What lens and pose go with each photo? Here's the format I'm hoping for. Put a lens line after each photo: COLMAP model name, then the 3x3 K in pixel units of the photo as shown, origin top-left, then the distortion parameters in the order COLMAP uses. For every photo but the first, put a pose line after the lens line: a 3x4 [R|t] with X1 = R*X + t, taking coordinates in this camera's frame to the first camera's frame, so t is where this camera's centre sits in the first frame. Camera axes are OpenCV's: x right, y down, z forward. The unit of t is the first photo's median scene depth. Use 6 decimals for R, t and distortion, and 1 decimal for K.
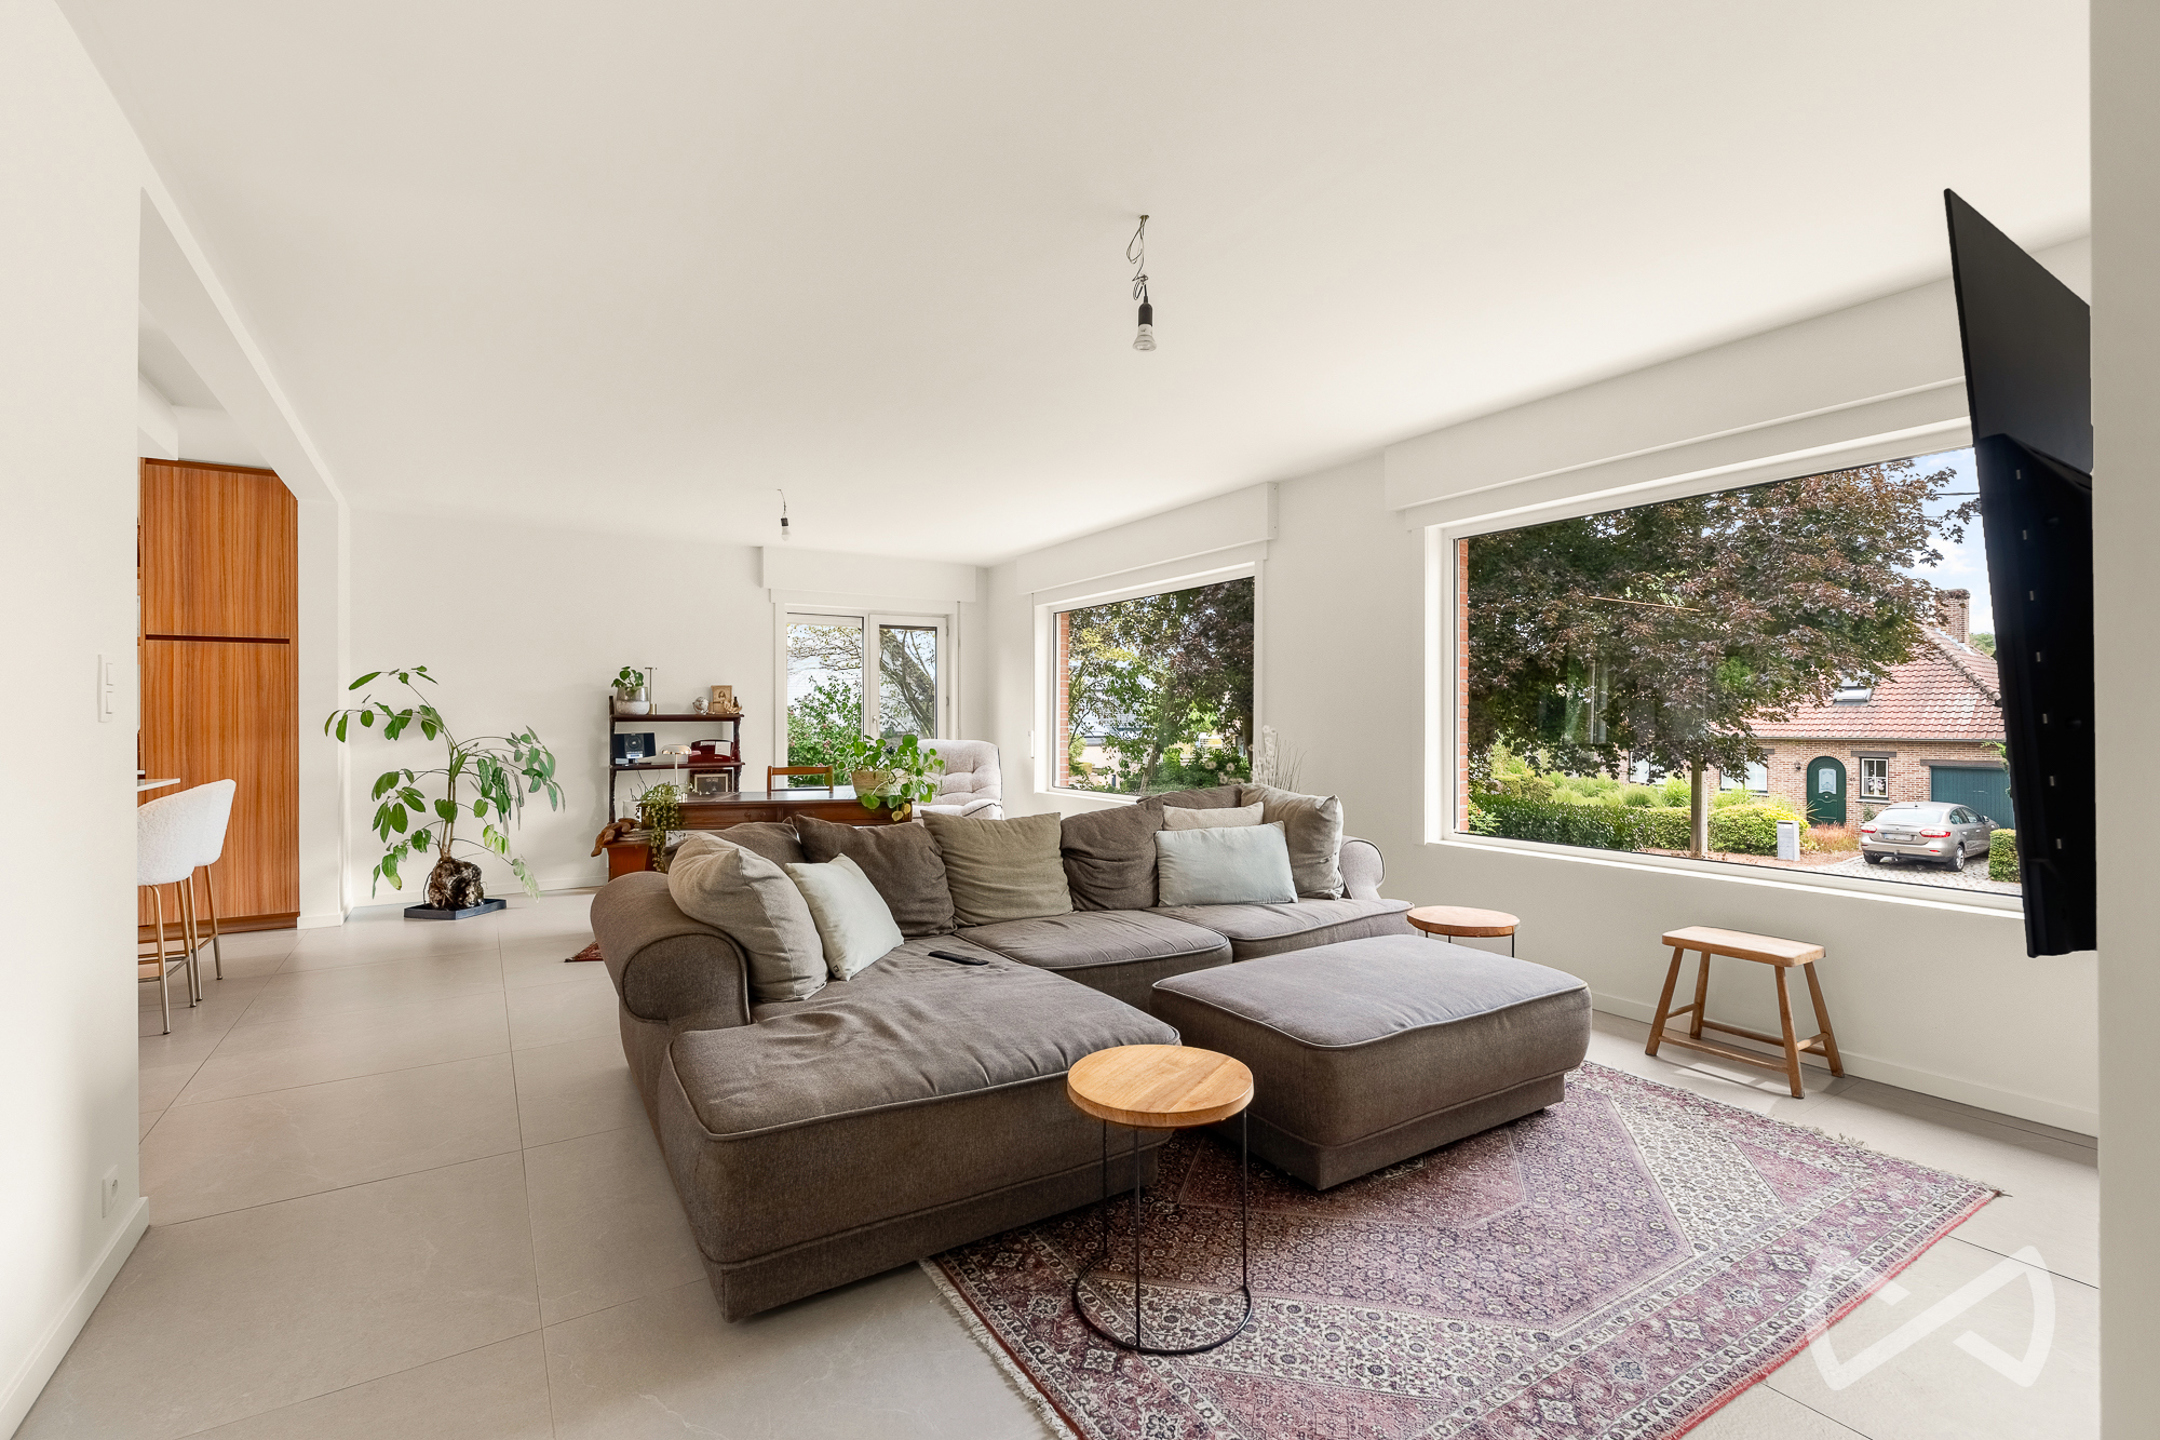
lens RADIAL K [[968.9, 0, 1068.4], [0, 968.9, 717.1], [0, 0, 1]] dist [-0.001248, 0.000392]
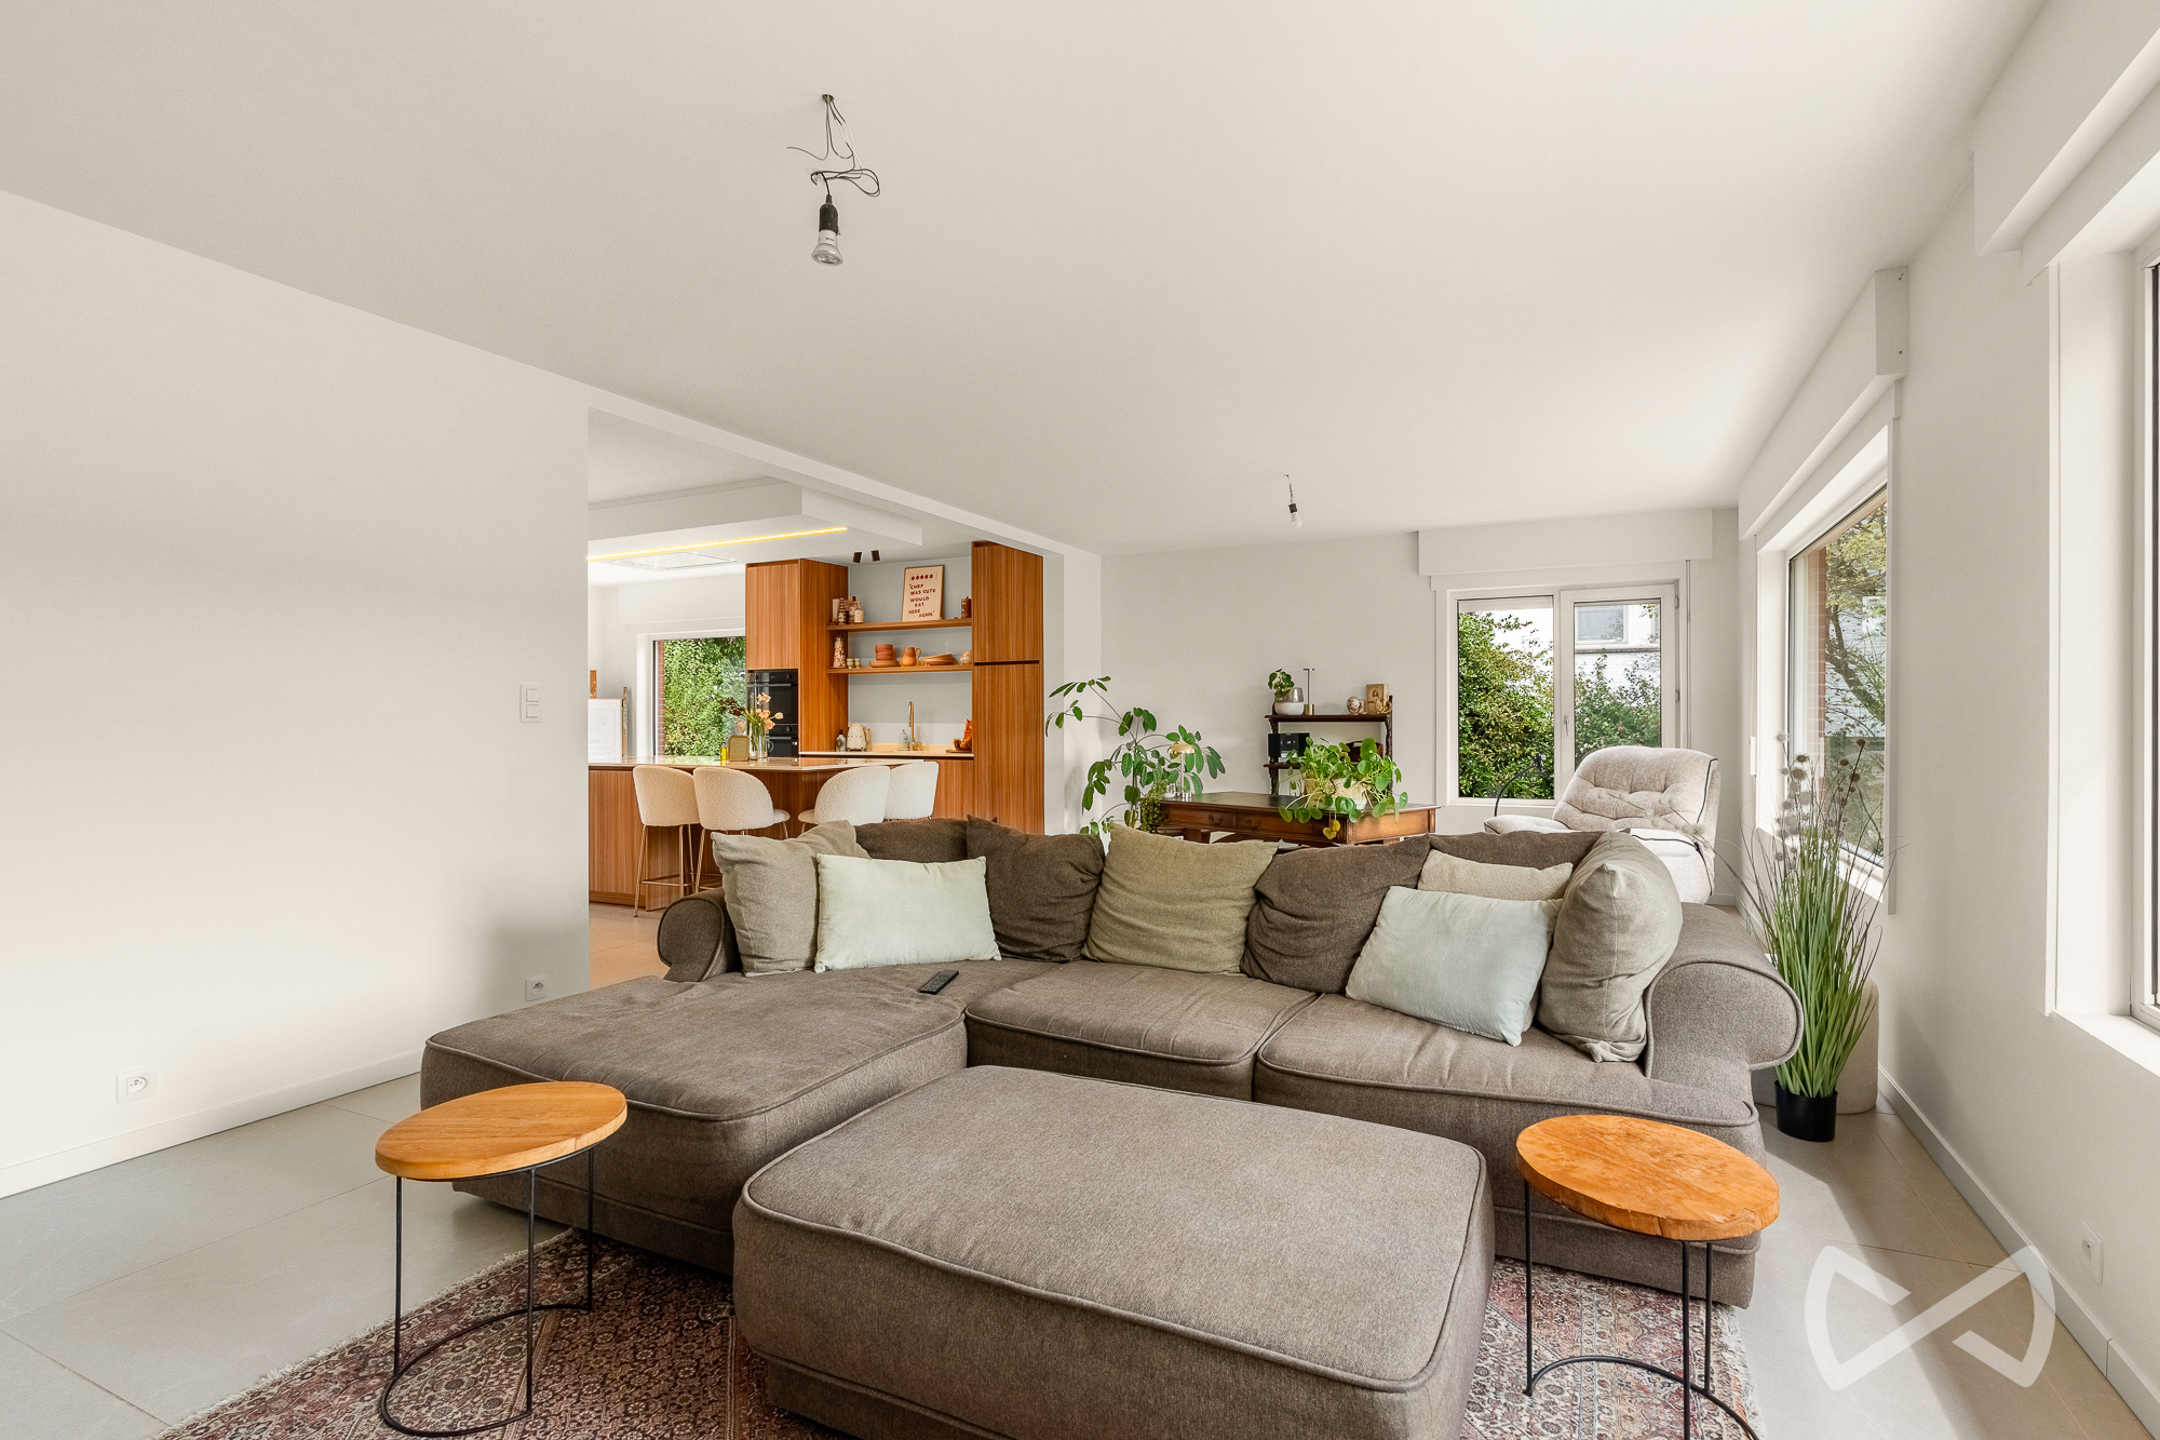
lens RADIAL K [[968.9, 0, 1073.2], [0, 968.9, 726.3], [0, 0, 1]] dist [-0.001248, 0.000392]
pose [[0.549689, 0.007360, -0.835337, 0.361047], [0.000190, 0.999960, 0.008936, 0.000383], [0.835370, -0.005071, 0.549665, 0.305586]]
